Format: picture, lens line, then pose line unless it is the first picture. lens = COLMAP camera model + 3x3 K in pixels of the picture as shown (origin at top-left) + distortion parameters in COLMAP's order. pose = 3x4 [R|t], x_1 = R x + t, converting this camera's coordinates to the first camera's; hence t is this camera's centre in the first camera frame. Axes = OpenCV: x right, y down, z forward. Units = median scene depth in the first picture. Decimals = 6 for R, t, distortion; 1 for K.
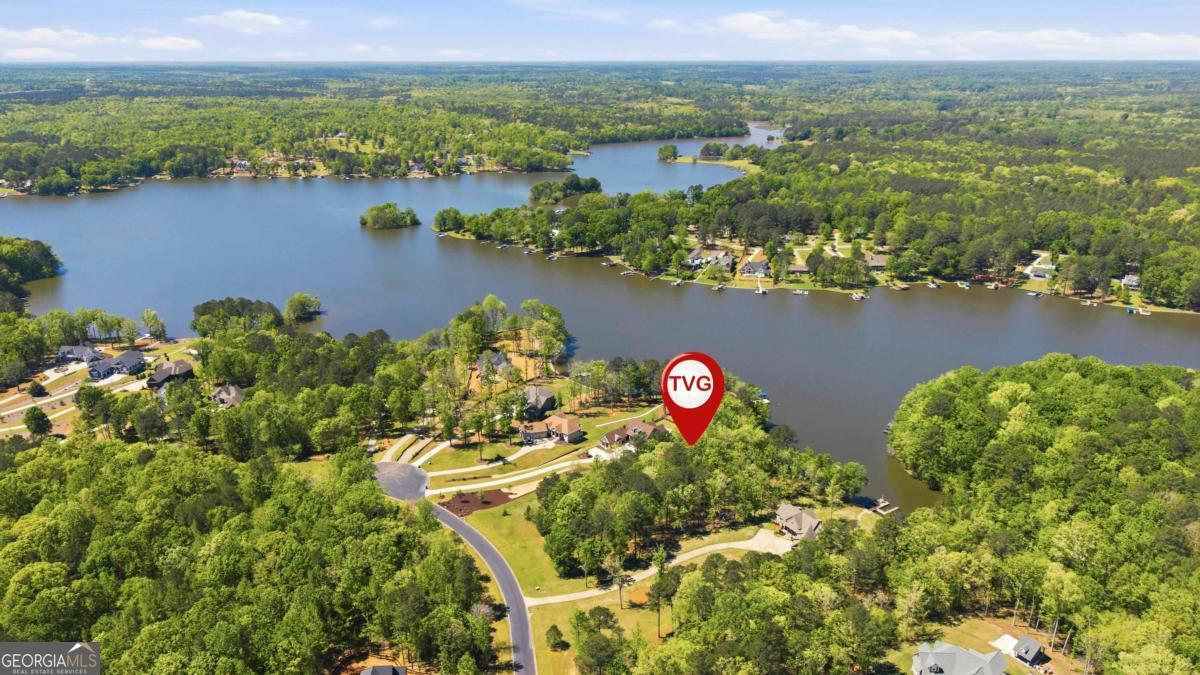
lens RADIAL K [[807.7, 0, 602.2], [0, 807.7, 340.6], [0, 0, 1]] dist [0.050682, -0.065842]
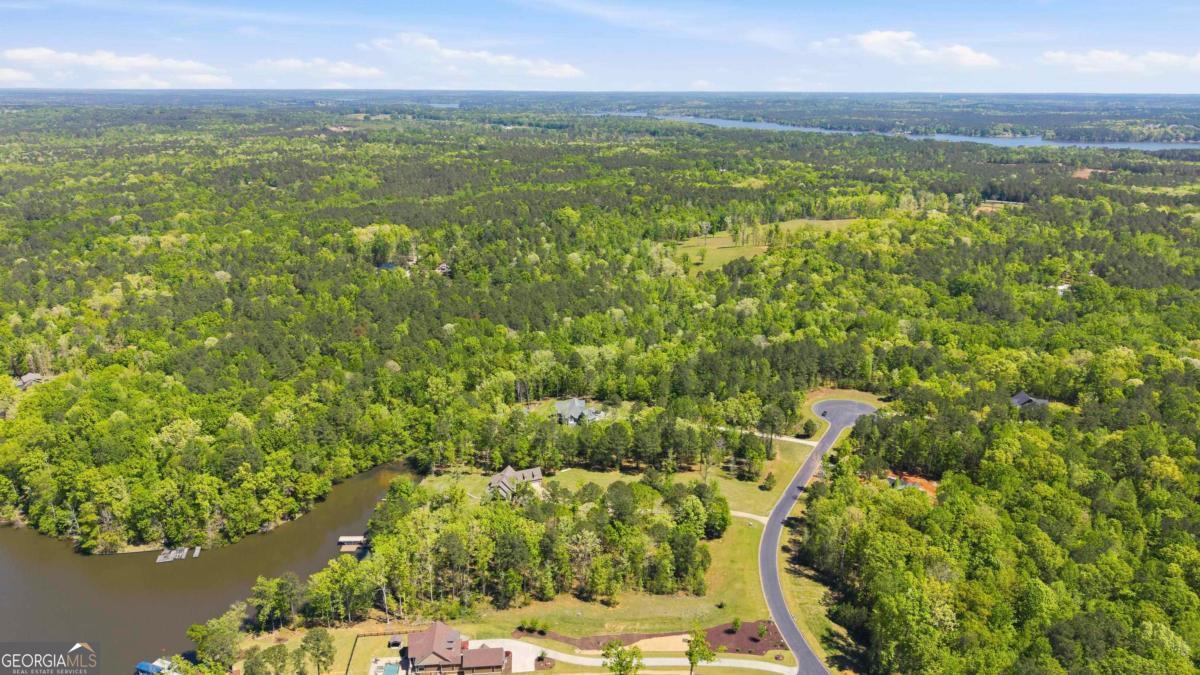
lens RADIAL K [[797.4, 0, 580.0], [0, 797.4, 367.2], [0, 0, 1]] dist [-0.003842, -0.002214]
pose [[-0.762602, -0.212413, 0.610999, -0.437292], [0.224104, 0.799298, 0.557584, -0.459906], [-0.606808, 0.562141, -0.561944, 1.331226]]
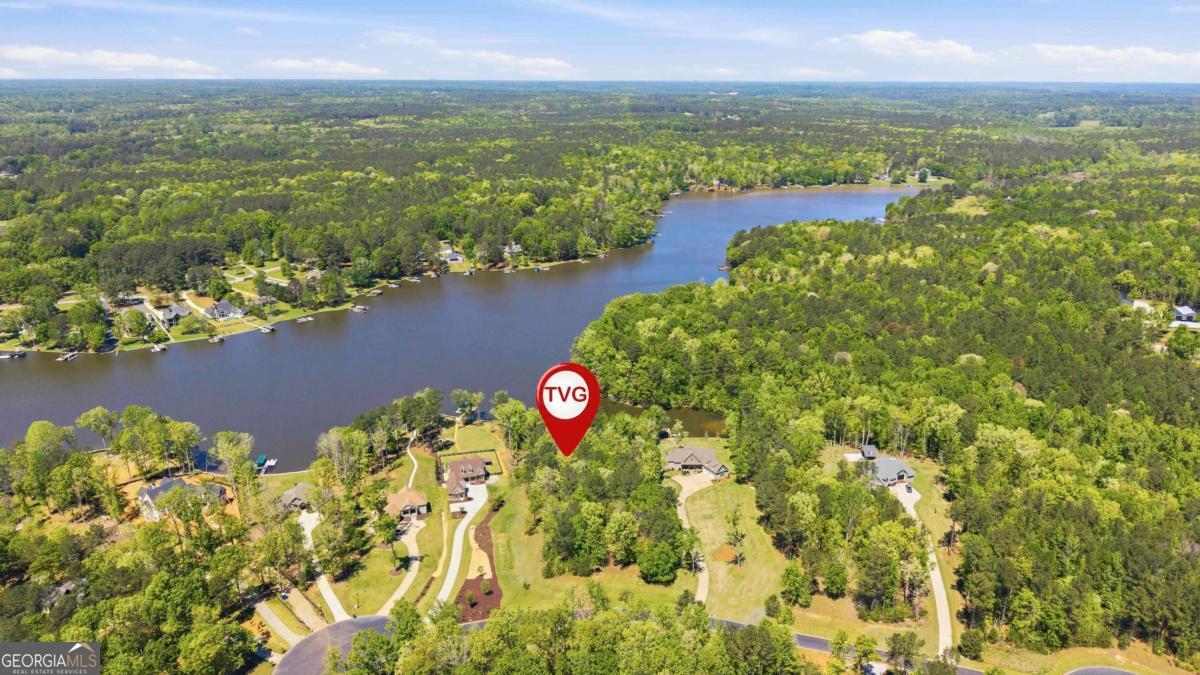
lens RADIAL K [[801.2, 0, 600.0], [0, 801.2, 337.5], [0, 0, 1]] dist [0.157235, -0.298637]
pose [[0.509560, -0.263558, 0.819076, -0.679873], [0.283431, 0.950218, 0.129430, -0.124045], [-0.812413, 0.166200, 0.558894, 0.375009]]
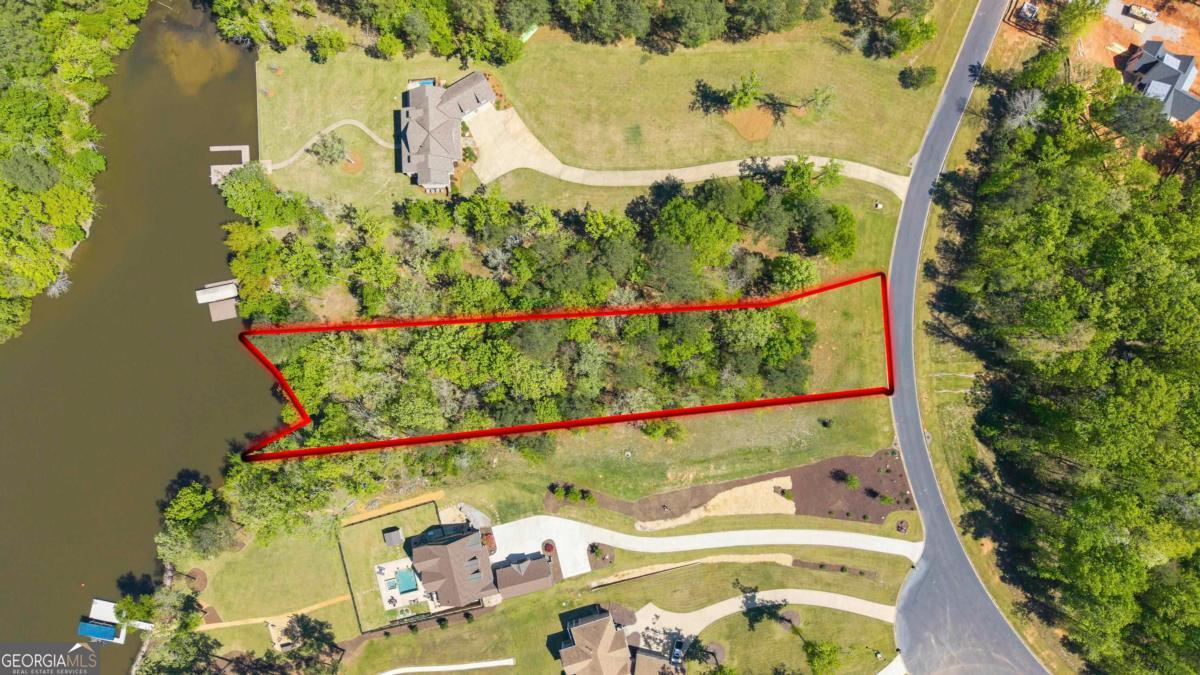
lens RADIAL K [[807.7, 0, 602.2], [0, 807.7, 340.6], [0, 0, 1]] dist [0.050682, -0.065842]
pose [[-0.859316, -0.510888, -0.023867, 0.066562], [0.149336, -0.295270, 0.943671, -0.341418], [-0.489158, 0.807347, 0.330024, 0.778882]]
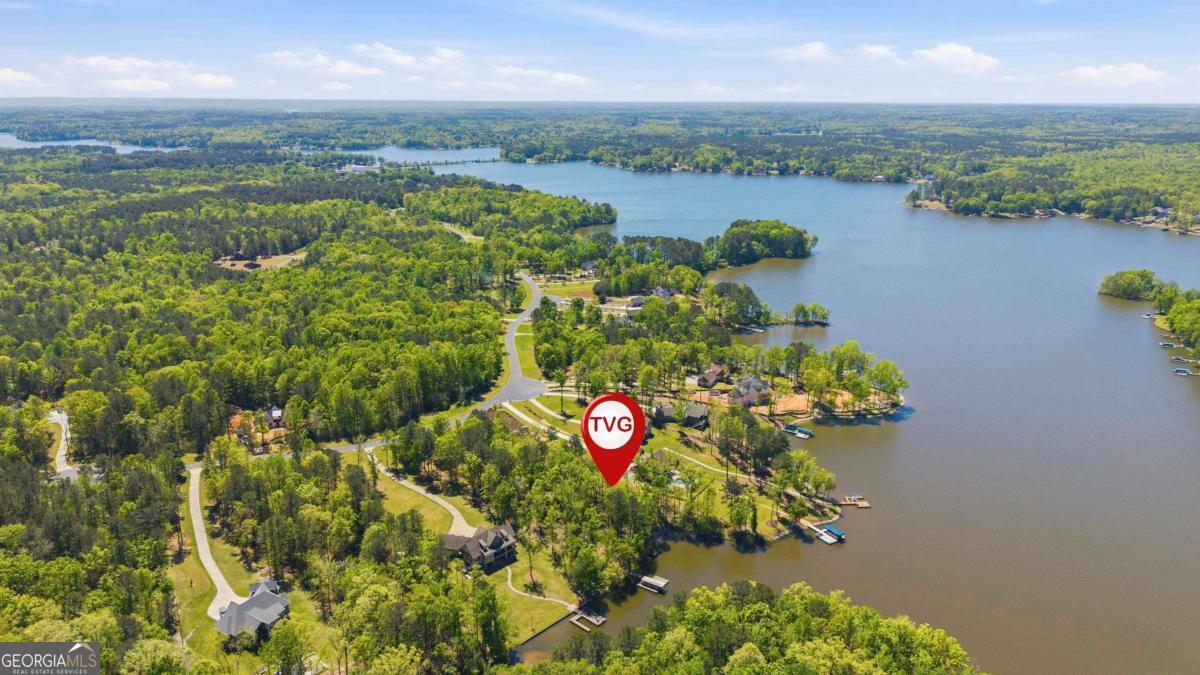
lens RADIAL K [[801.2, 0, 600.0], [0, 801.2, 337.5], [0, 0, 1]] dist [0.157235, -0.298637]
pose [[0.241493, 0.280256, -0.929052, 1.042820], [-0.327586, 0.924731, 0.193801, -0.230268], [0.913438, 0.257543, 0.315124, 0.672177]]
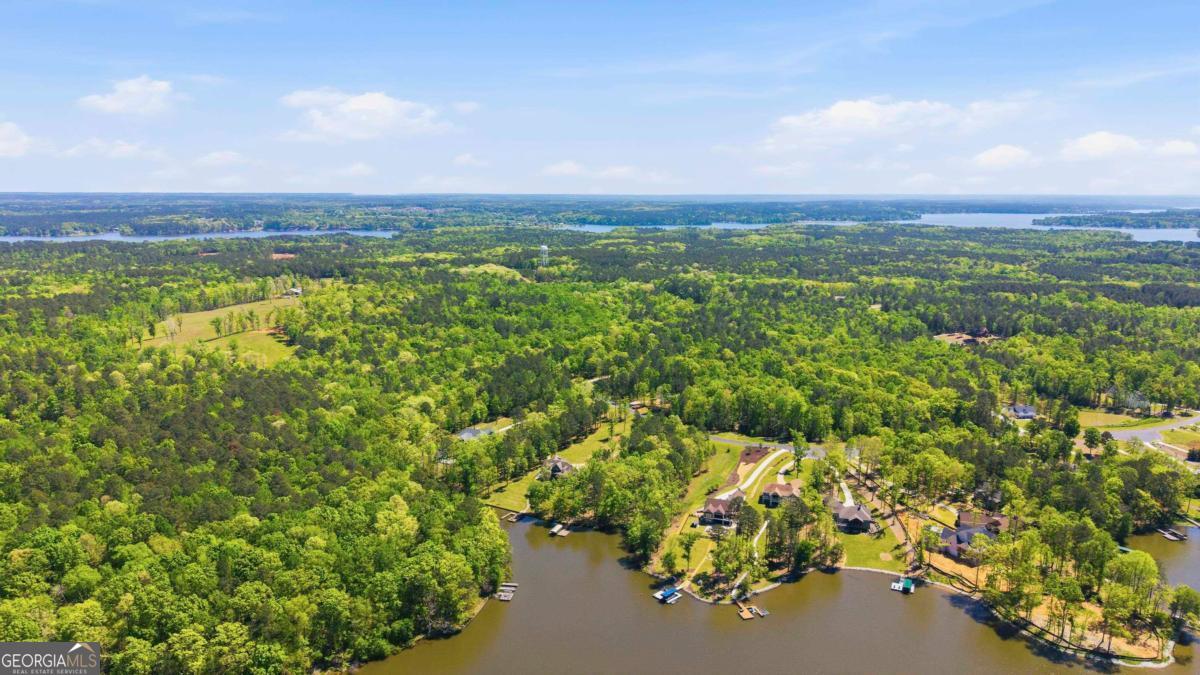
lens RADIAL K [[807.7, 0, 602.2], [0, 807.7, 340.6], [0, 0, 1]] dist [0.050682, -0.065842]
pose [[-0.891362, 0.081716, -0.445866, 0.762729], [-0.157121, 0.866939, 0.473001, -0.663956], [0.425190, 0.491670, -0.759917, 1.897199]]
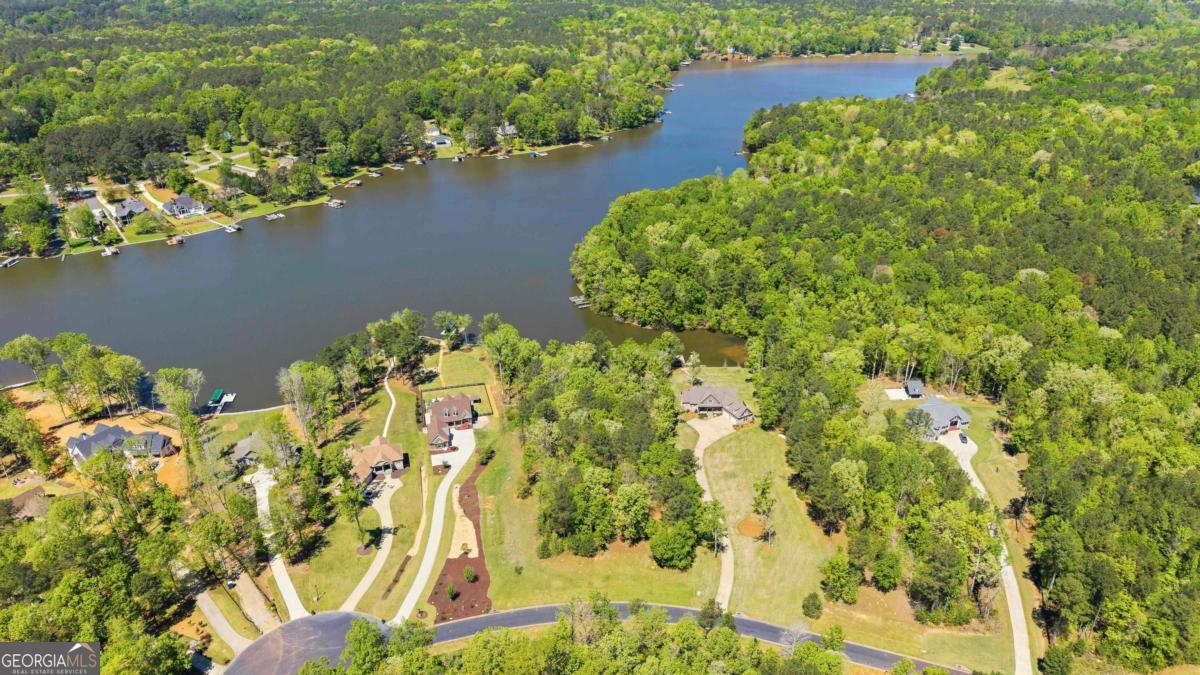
lens RADIAL K [[806.3, 0, 600.7], [0, 806.3, 330.6], [0, 0, 1]] dist [0.093460, -0.128248]
pose [[0.511205, -0.380713, 0.770537, -0.534001], [0.283060, 0.921098, 0.267311, -0.154922], [-0.811509, 0.081457, 0.578635, 0.459178]]
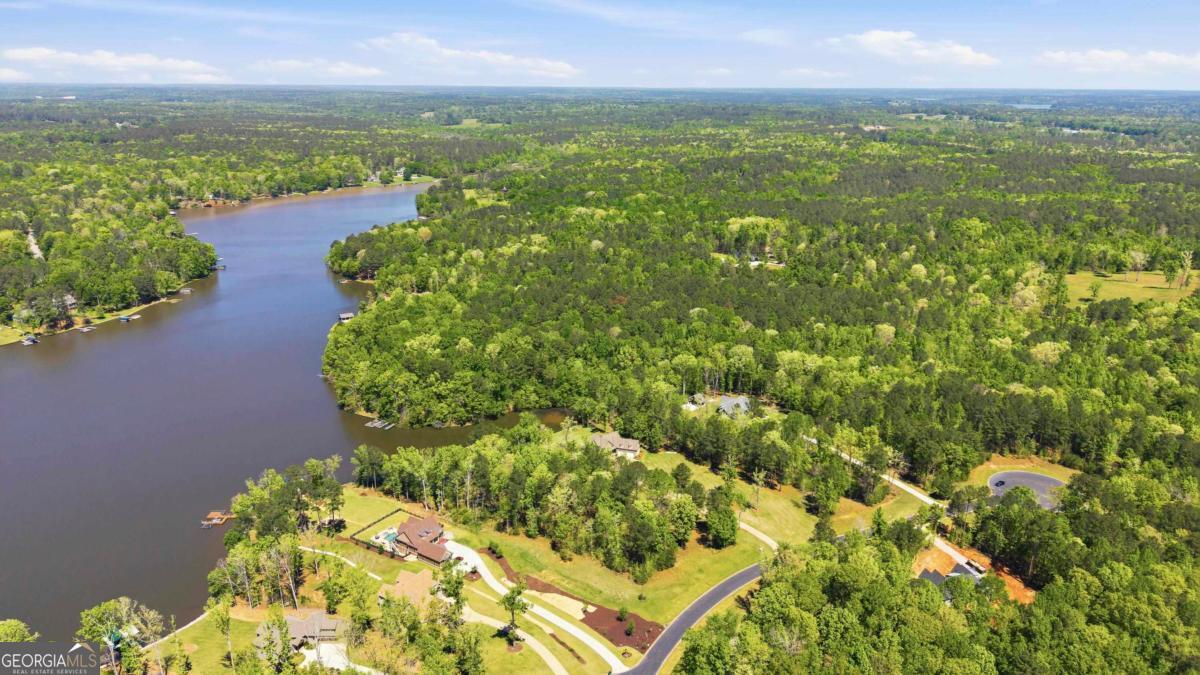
lens RADIAL K [[807.7, 0, 602.2], [0, 807.7, 340.6], [0, 0, 1]] dist [0.050682, -0.065842]
pose [[-0.205497, -0.299409, 0.931732, -0.779719], [0.320894, 0.878803, 0.353175, -0.322573], [-0.924553, 0.371564, -0.084513, 0.945776]]
